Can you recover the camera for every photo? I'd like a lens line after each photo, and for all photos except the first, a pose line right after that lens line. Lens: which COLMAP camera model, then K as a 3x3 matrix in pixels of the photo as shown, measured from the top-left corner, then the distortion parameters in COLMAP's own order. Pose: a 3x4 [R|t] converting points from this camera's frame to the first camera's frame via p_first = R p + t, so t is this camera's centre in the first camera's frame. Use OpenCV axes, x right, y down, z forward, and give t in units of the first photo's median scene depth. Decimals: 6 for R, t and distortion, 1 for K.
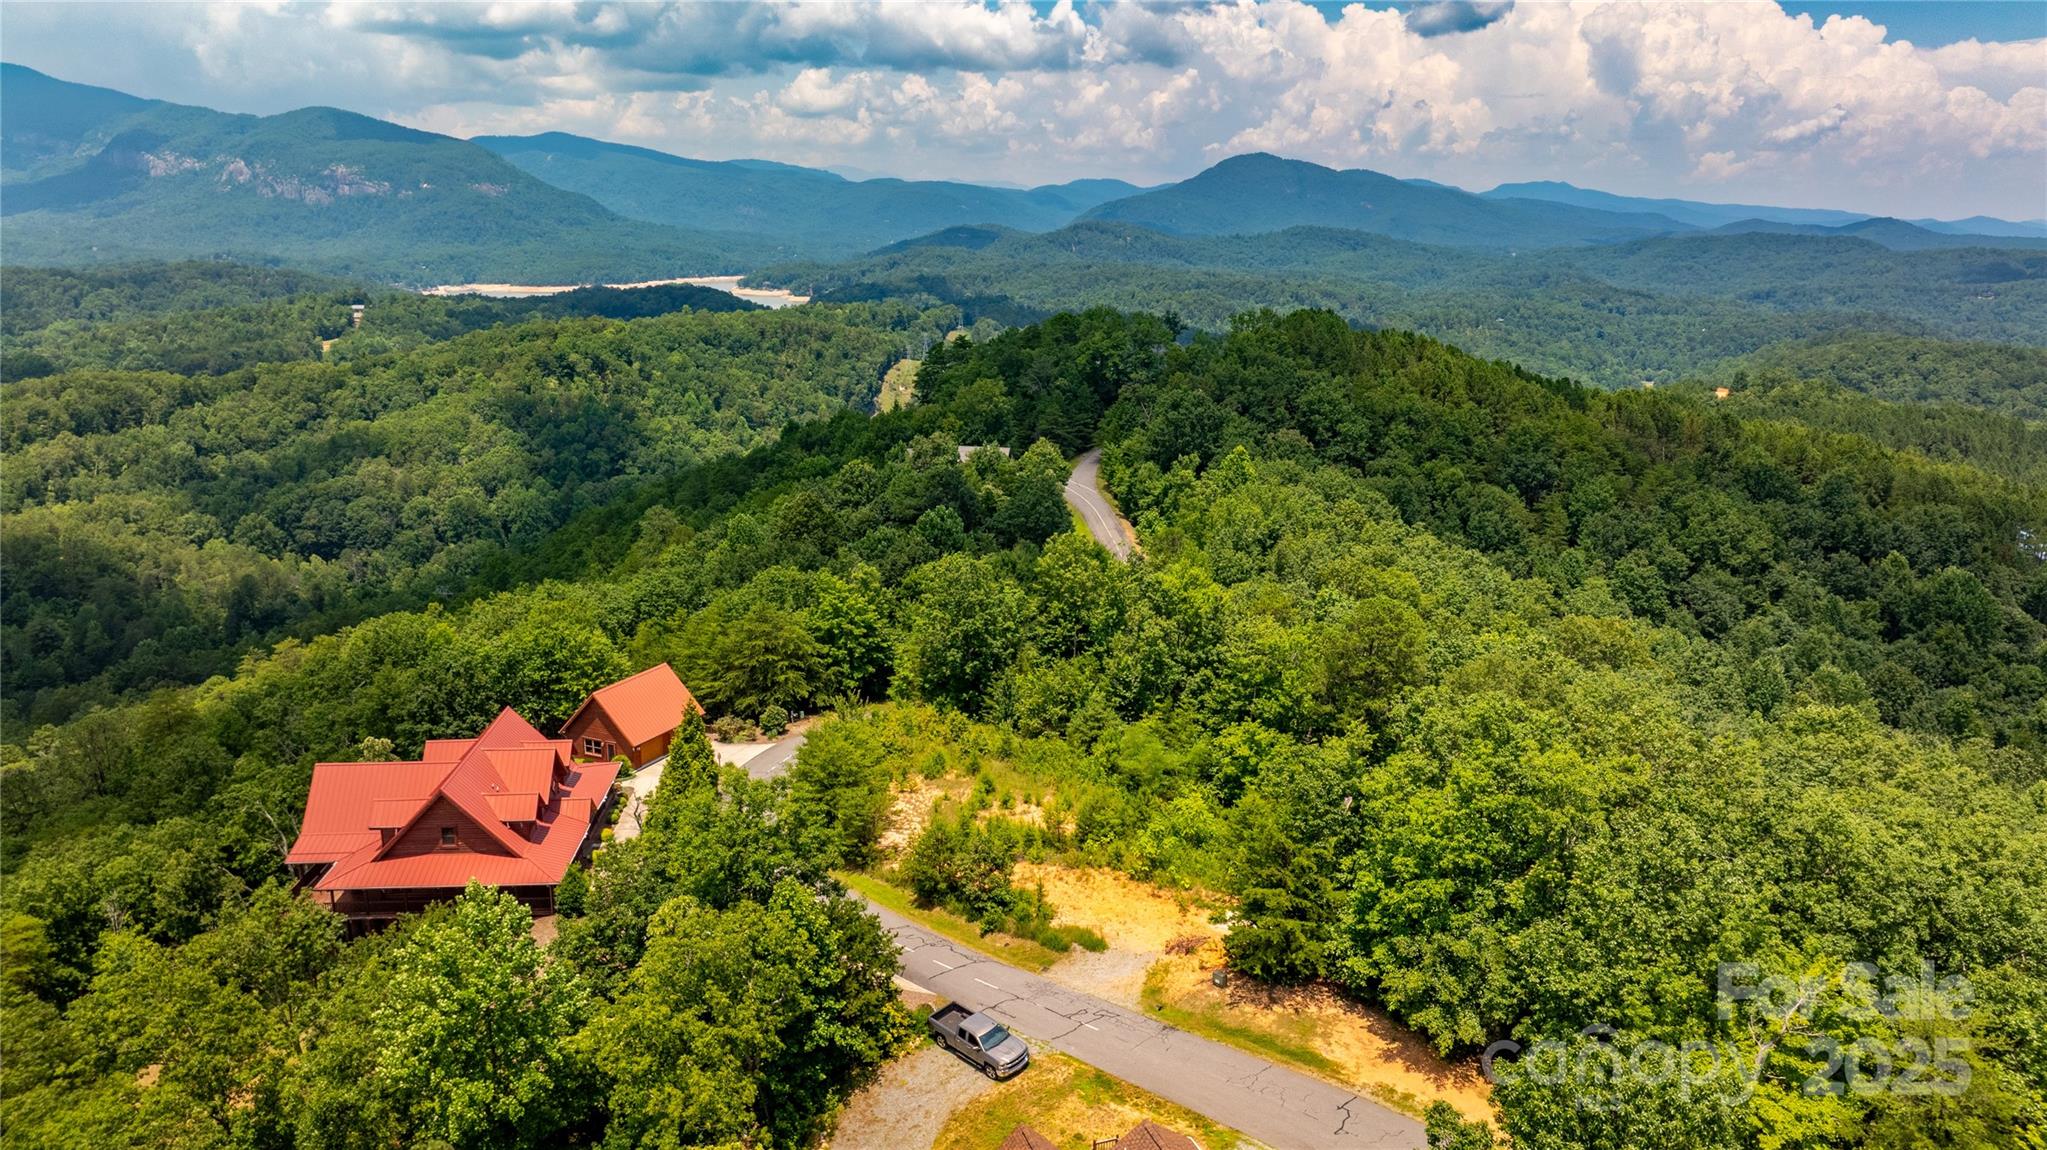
lens RADIAL K [[1438.4, 0, 1032.7], [0, 1438.4, 568.6], [0, 0, 1]] dist [-0.030120, 0.019225]
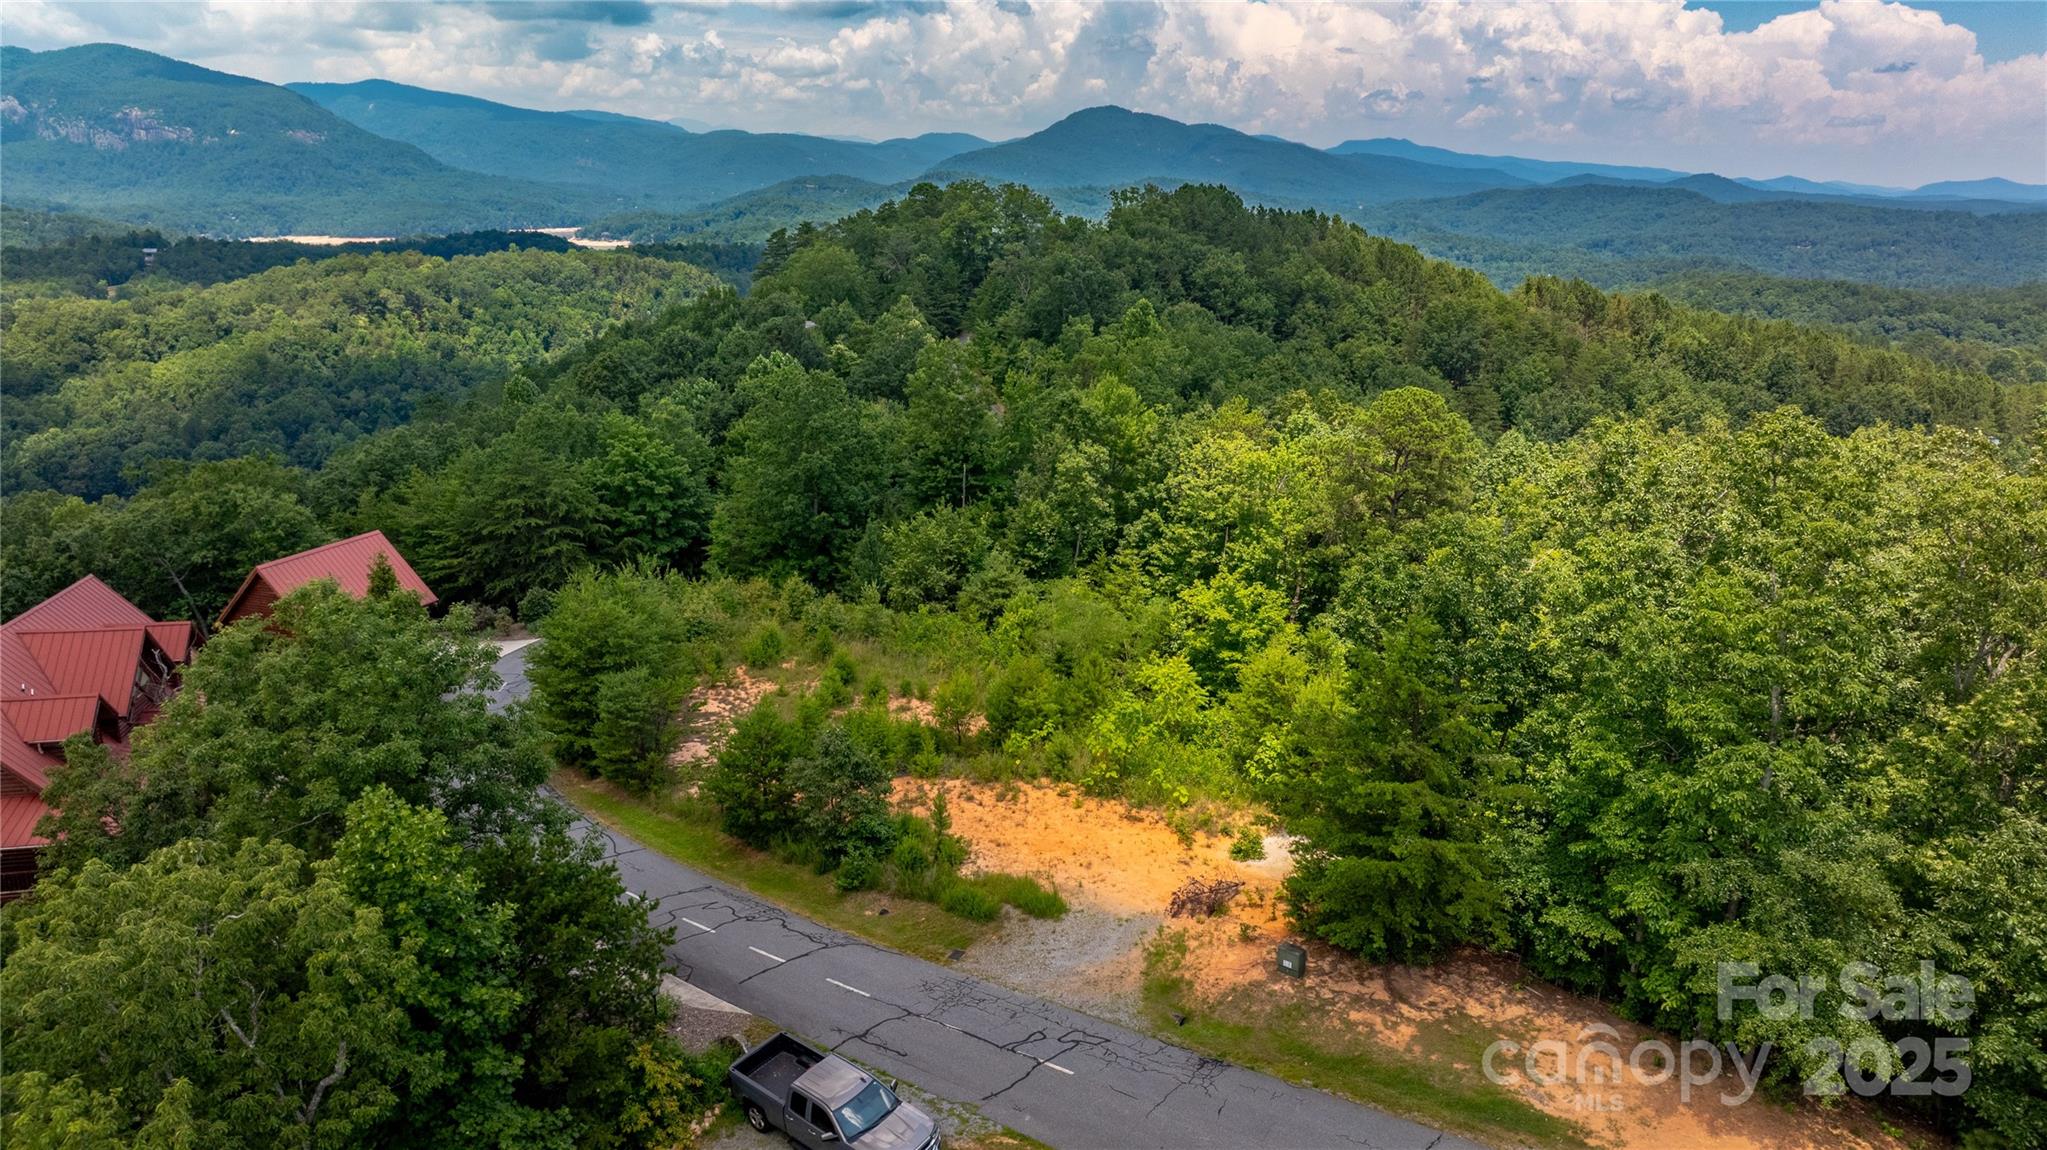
lens RADIAL K [[1438.4, 0, 1031.6], [0, 1438.4, 571.6], [0, 0, 1]] dist [-0.030120, 0.019225]
pose [[0.994970, -0.022608, 0.097589, -0.003967], [0.019621, 0.999313, 0.031451, 0.036613], [-0.098233, -0.029378, 0.994730, 0.143409]]
